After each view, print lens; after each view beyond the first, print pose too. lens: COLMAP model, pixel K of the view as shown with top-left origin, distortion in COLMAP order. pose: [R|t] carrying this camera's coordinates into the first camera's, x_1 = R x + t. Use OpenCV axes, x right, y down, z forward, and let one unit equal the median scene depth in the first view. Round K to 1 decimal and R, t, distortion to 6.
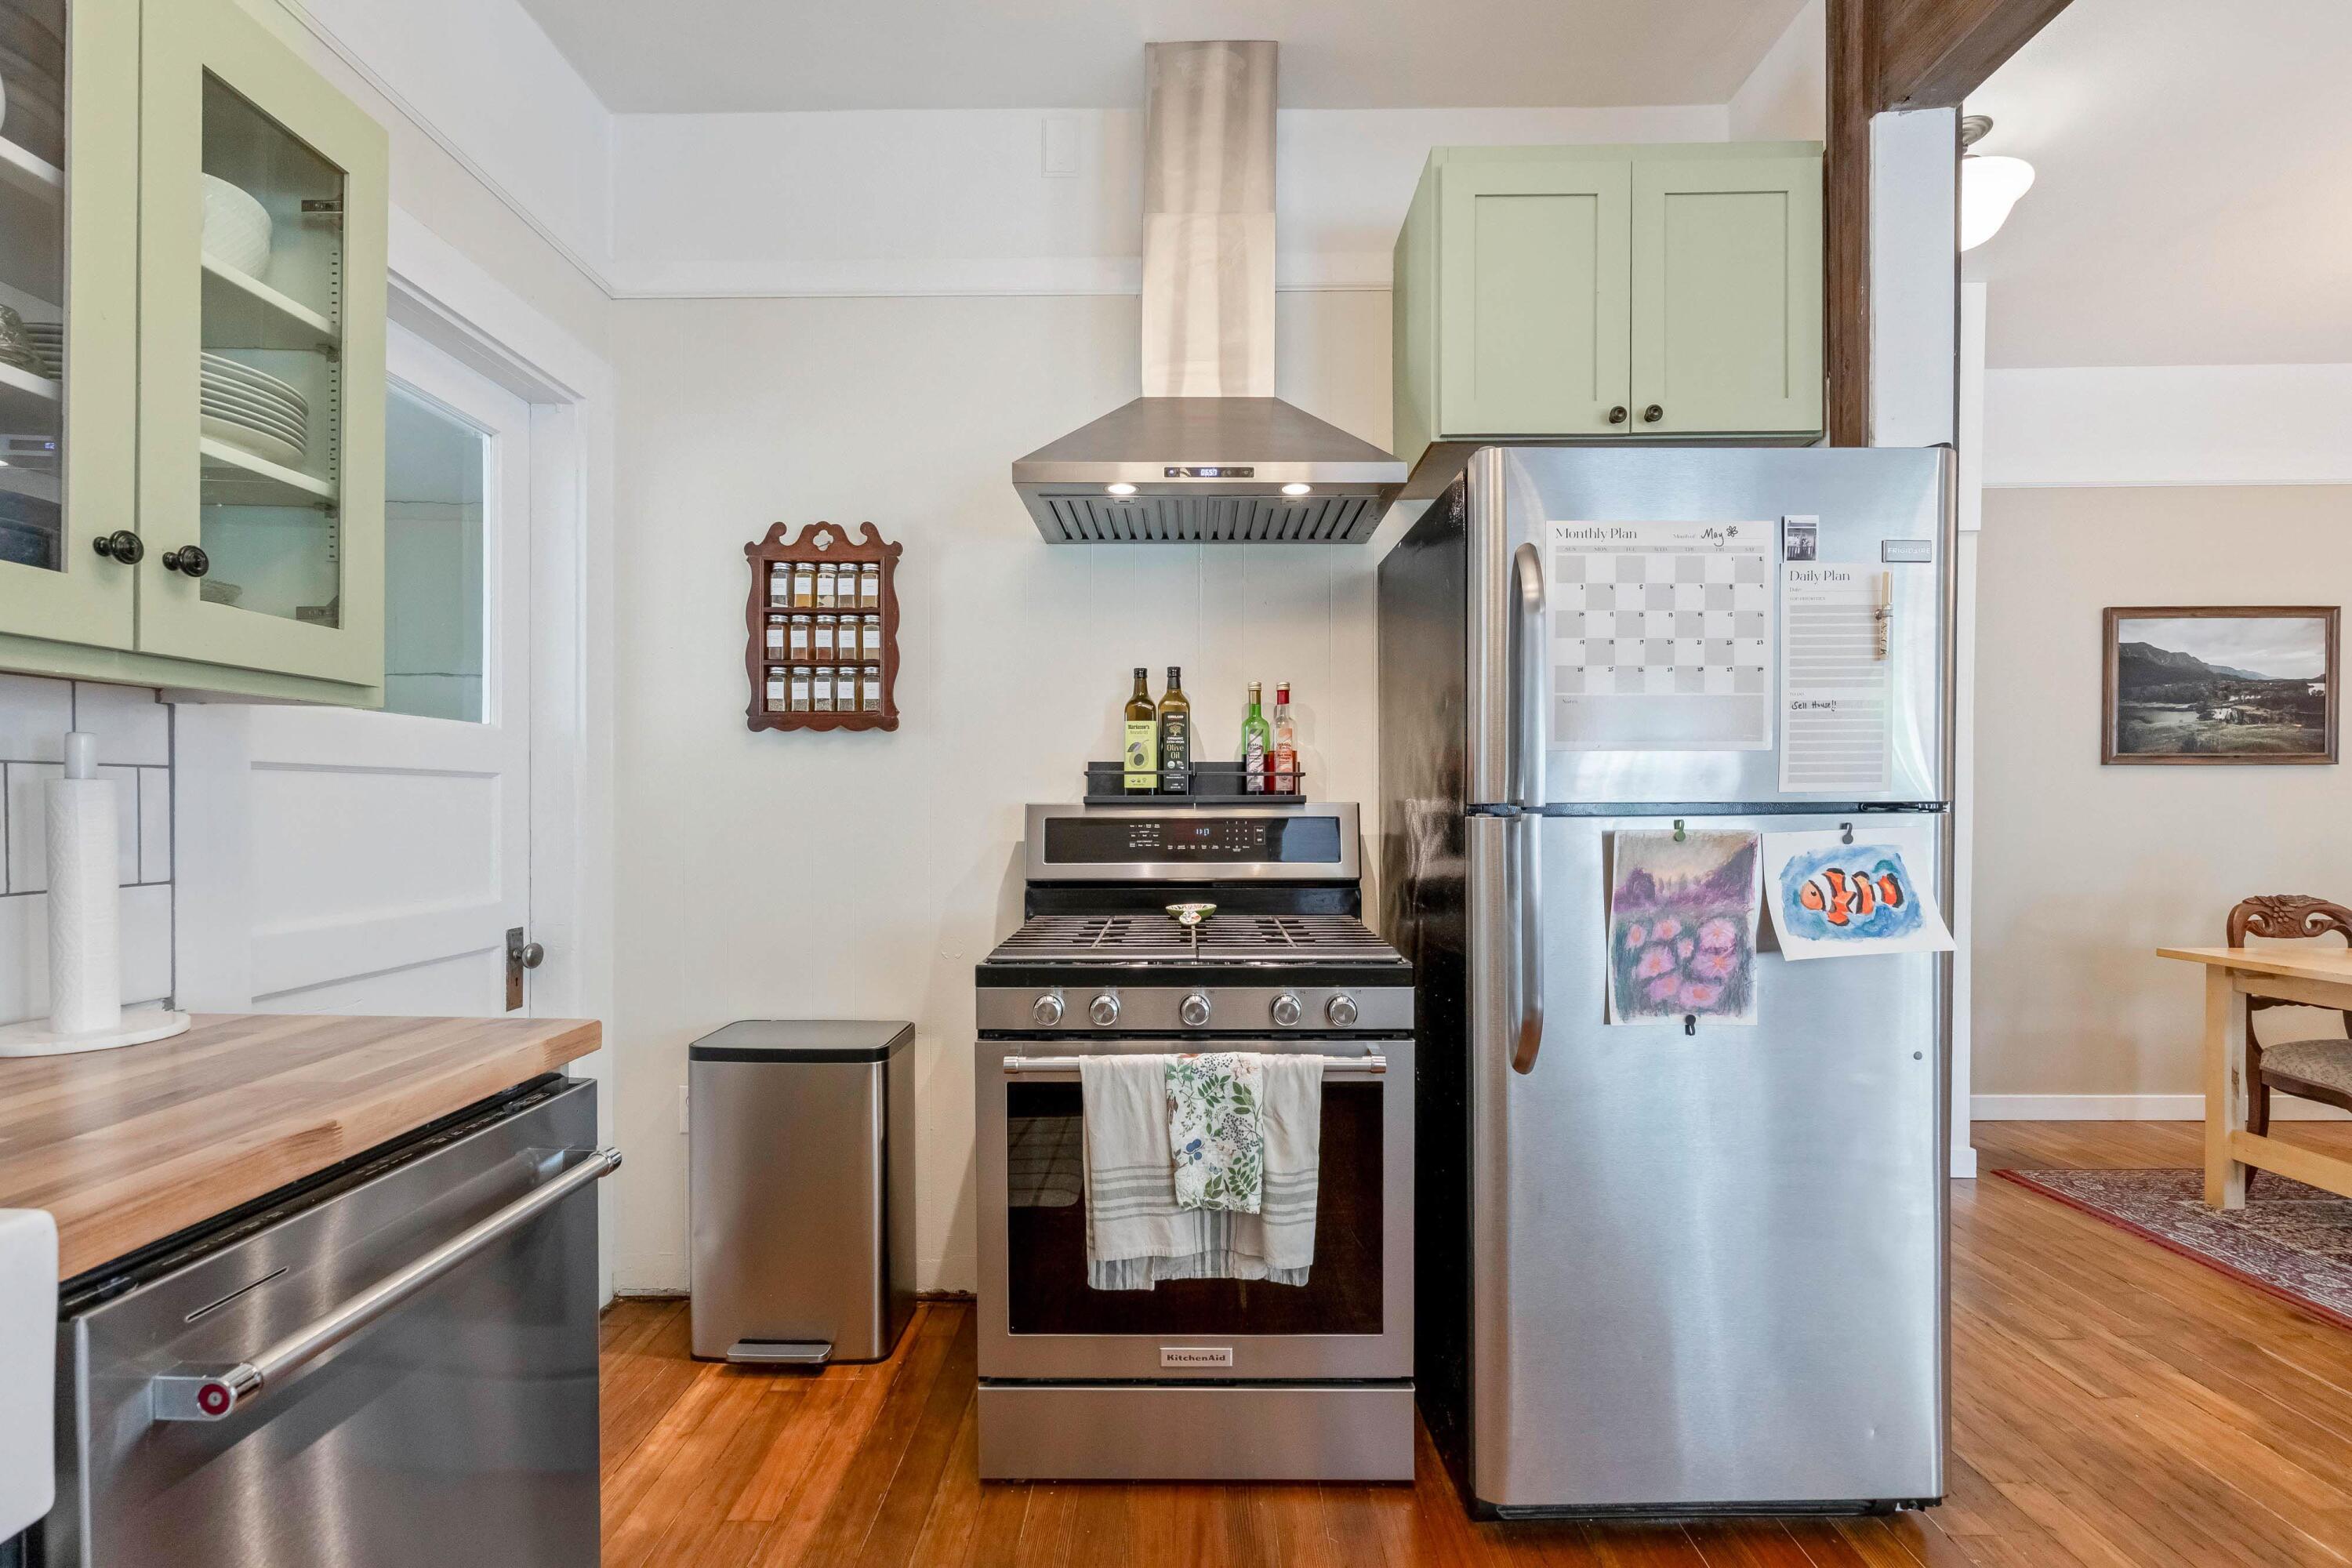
lens RADIAL K [[1060.2, 0, 1164.3], [0, 1060.2, 808.9], [0, 0, 1]] dist [-0.000090, 0.000611]
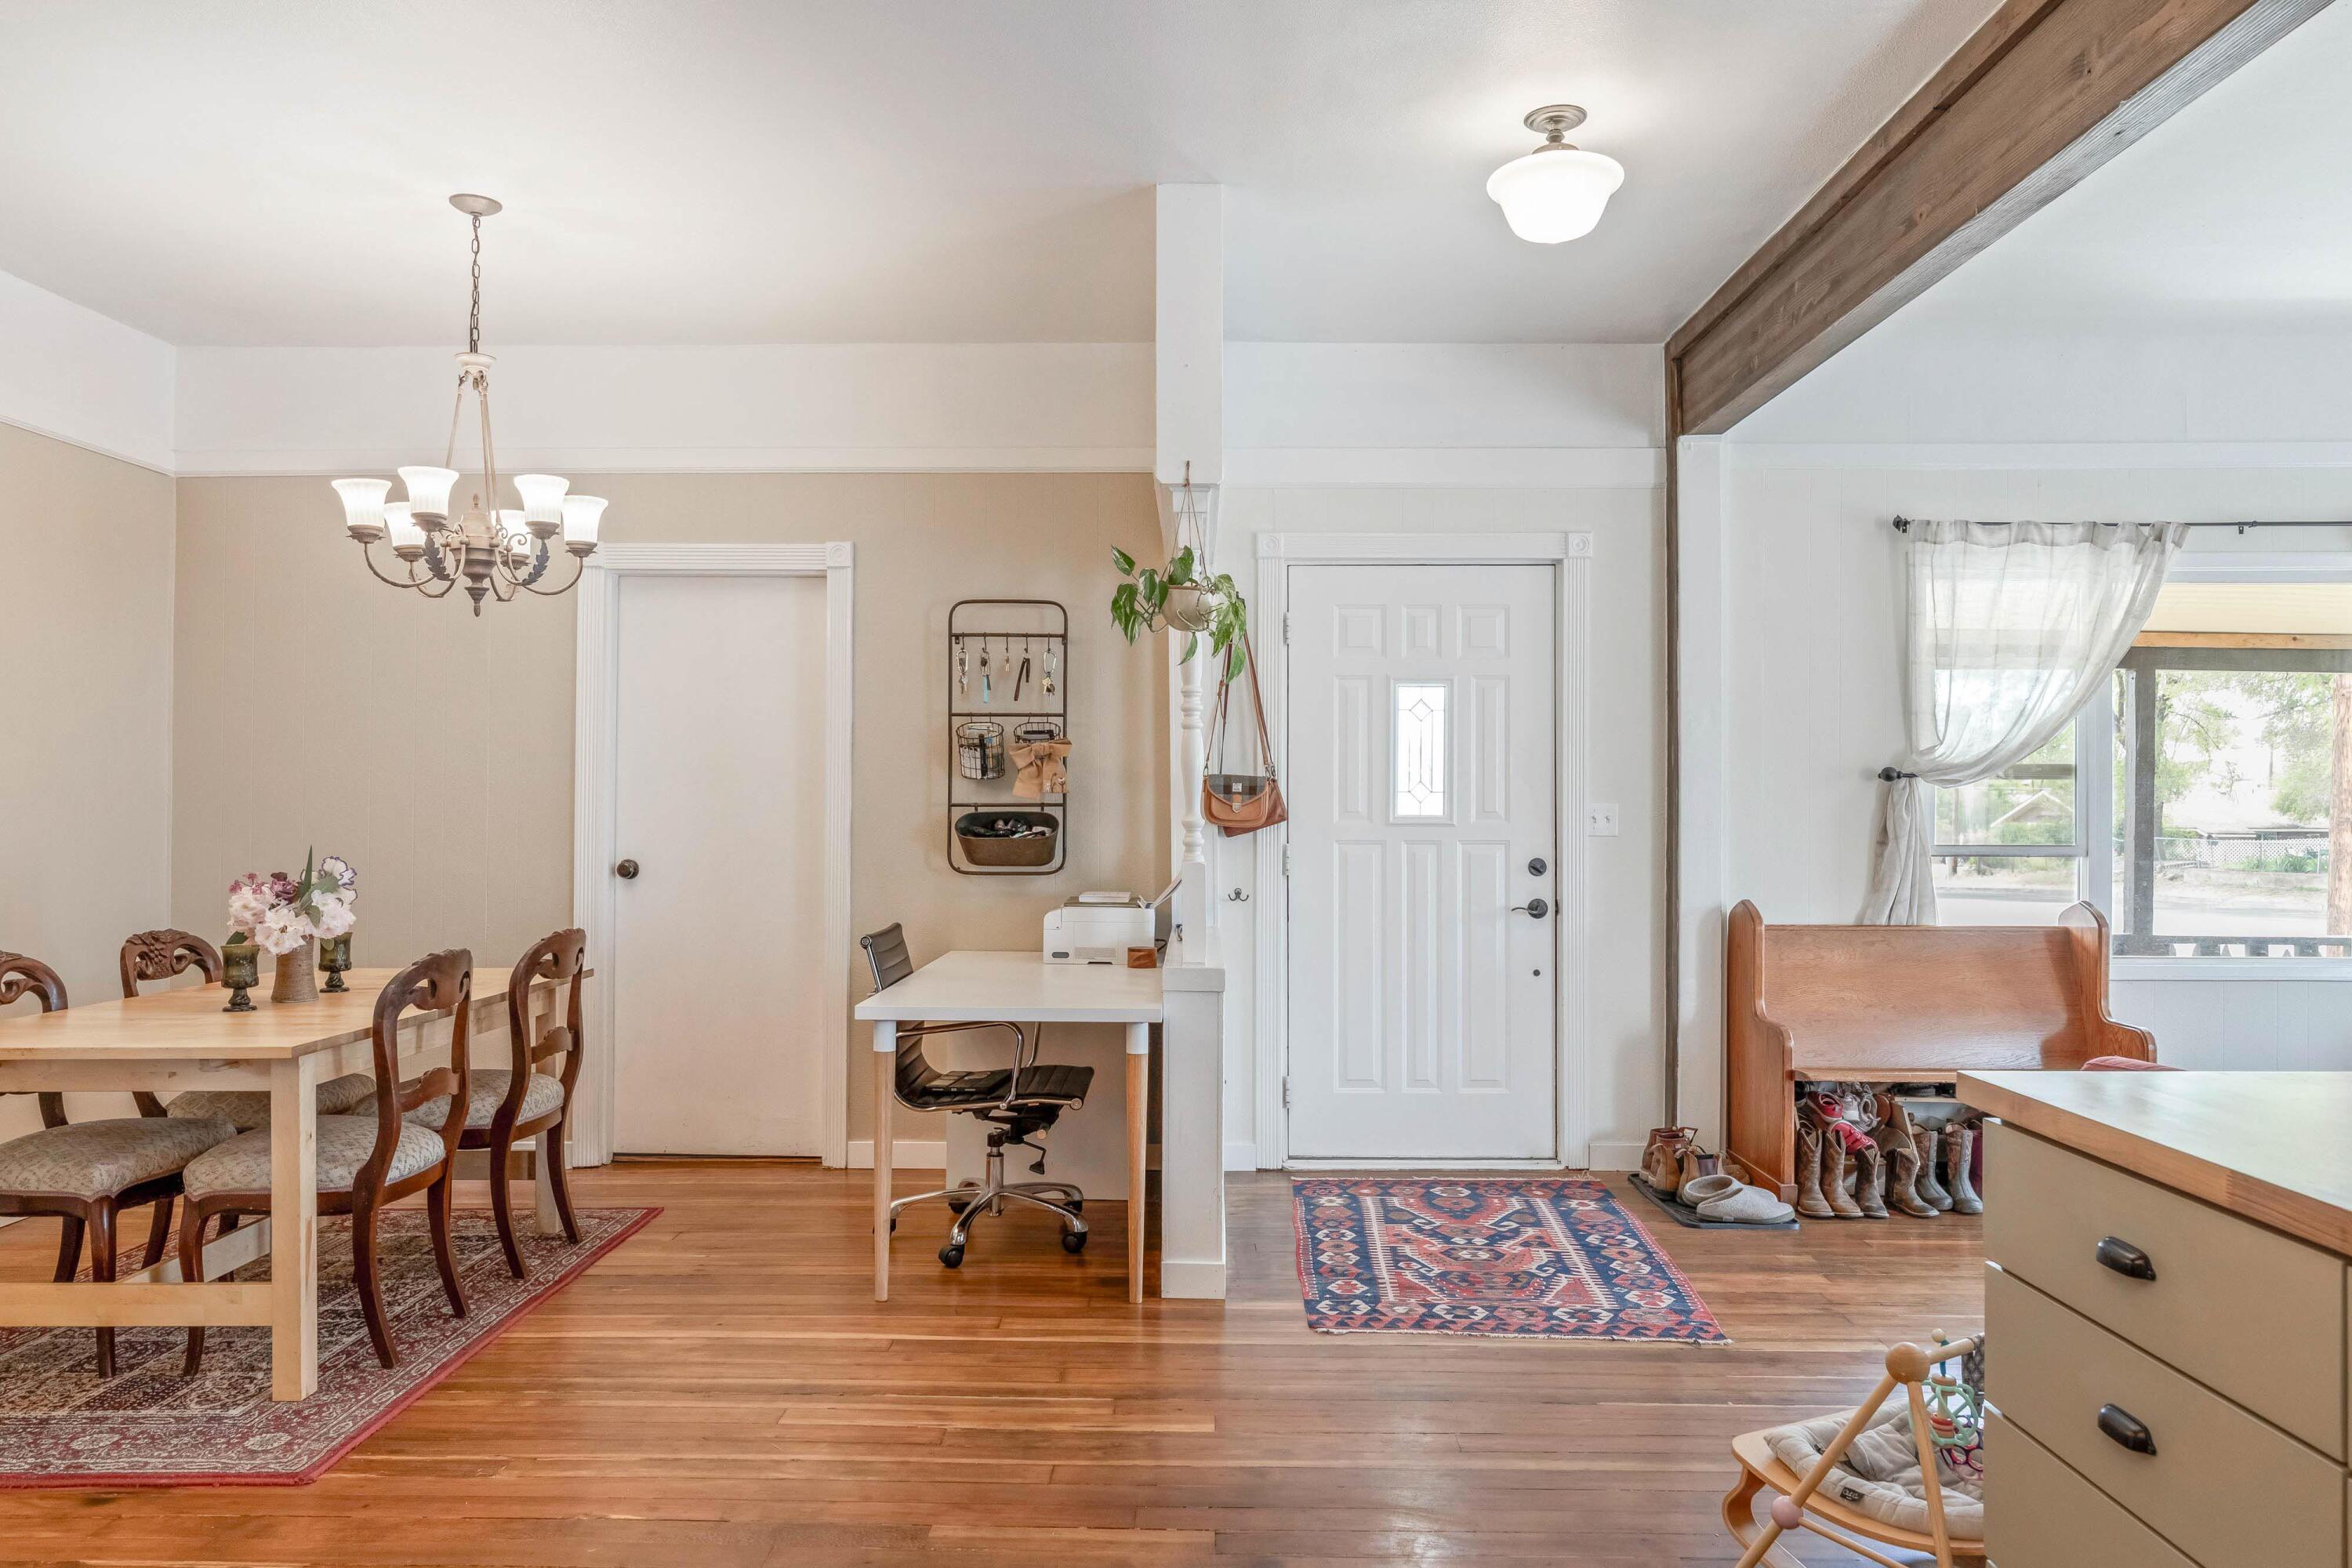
lens RADIAL K [[1590.8, 0, 1168.9], [0, 1590.8, 803.0], [0, 0, 1]] dist [0.019437, -0.006882]
pose [[0.008242, -0.000638, 0.999966, -0.104574], [0.008508, 0.999964, 0.000568, -0.025991], [-0.999930, 0.008503, 0.008247, 0.223196]]
